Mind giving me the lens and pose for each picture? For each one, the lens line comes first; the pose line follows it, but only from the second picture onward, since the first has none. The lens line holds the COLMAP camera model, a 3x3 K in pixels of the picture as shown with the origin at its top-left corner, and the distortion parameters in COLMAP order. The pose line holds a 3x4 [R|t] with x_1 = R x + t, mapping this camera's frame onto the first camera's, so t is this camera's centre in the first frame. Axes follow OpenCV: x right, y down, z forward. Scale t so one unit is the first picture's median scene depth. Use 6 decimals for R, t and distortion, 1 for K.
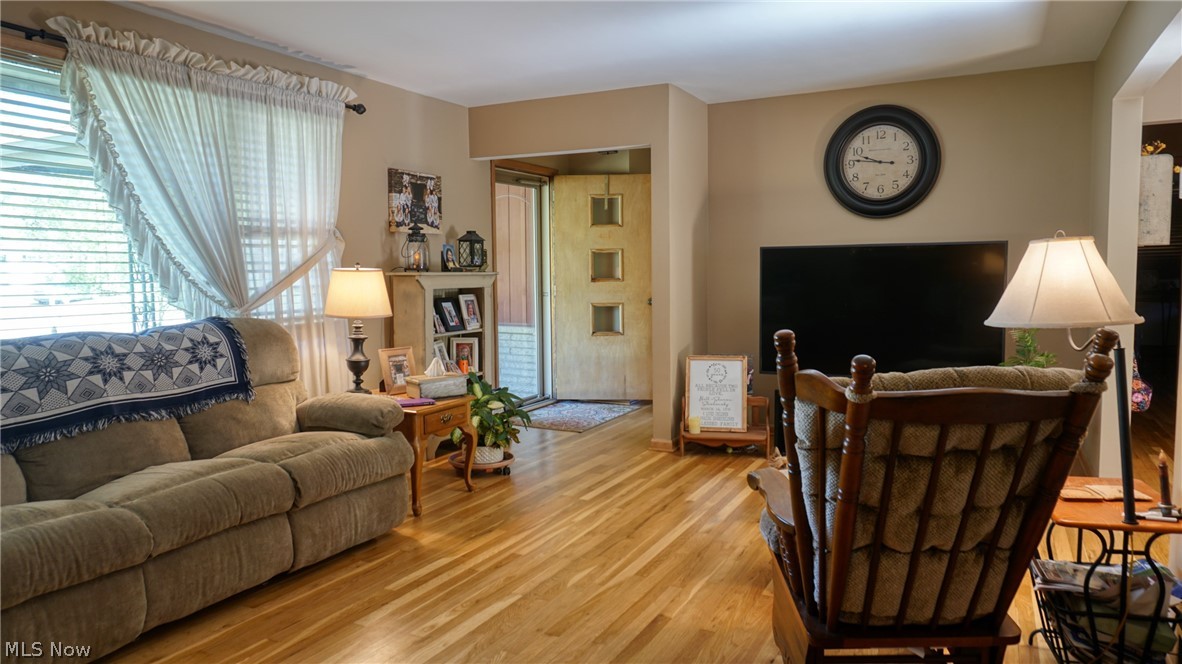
lens RADIAL K [[786.5, 0, 591.0], [0, 786.5, 332.0], [0, 0, 1]] dist [-0.042040, 0.036108]
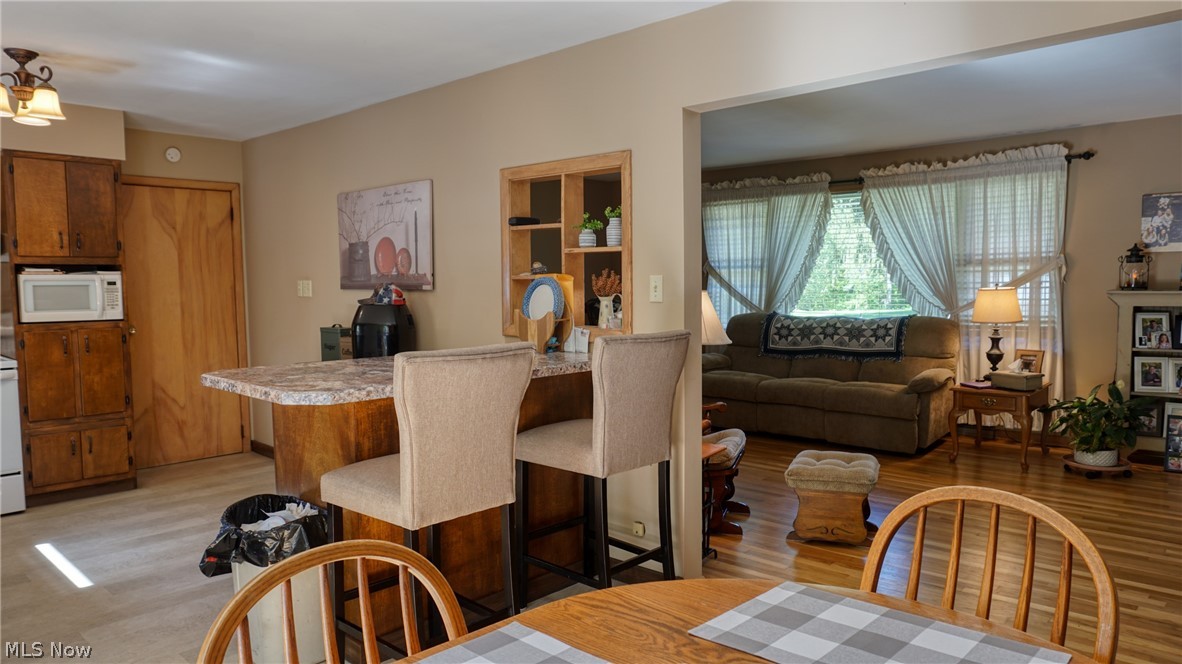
lens RADIAL K [[786.5, 0, 591.0], [0, 786.5, 332.0], [0, 0, 1]] dist [-0.042040, 0.036108]
pose [[-0.281987, 0.082383, -0.955875, 1.383301], [-0.052739, 0.993469, 0.101182, -0.118141], [0.957968, 0.078944, -0.275800, 0.774772]]
